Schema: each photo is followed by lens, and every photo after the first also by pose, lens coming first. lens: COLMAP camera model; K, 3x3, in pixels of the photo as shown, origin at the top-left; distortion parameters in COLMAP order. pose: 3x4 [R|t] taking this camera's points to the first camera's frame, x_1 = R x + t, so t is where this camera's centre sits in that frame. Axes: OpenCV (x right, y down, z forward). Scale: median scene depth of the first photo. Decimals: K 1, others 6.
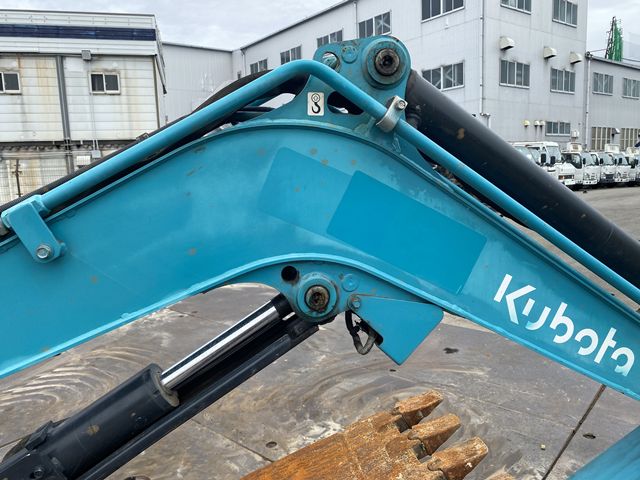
lens RADIAL K [[491.7, 0, 313.6], [0, 491.7, 241.8], [0, 0, 1]] dist [0.037712, -0.029656]
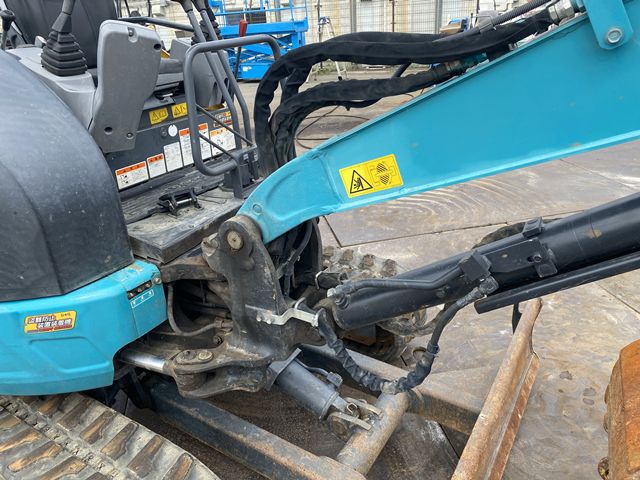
lens RADIAL K [[491.7, 0, 322.3], [0, 491.7, 239.4], [0, 0, 1]] dist [0.037712, -0.029656]
pose [[0.800261, 0.244263, -0.547648, -0.116732], [-0.065341, 0.943358, 0.325278, 0.034427], [0.596081, -0.224524, 0.770893, -0.039172]]
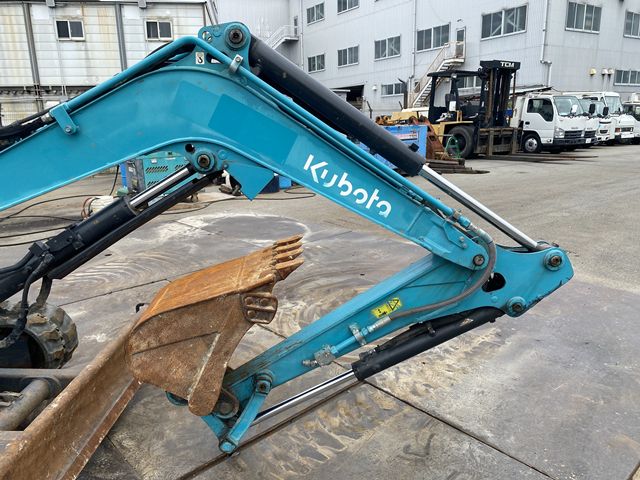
lens RADIAL K [[491.7, 0, 317.4], [0, 491.7, 241.8], [0, 0, 1]] dist [0.037712, -0.029656]
pose [[0.993616, 0.044251, -0.103776, 0.240572], [-0.033842, 0.994411, 0.100007, 0.079352], [0.107621, -0.095857, 0.989560, -0.328503]]
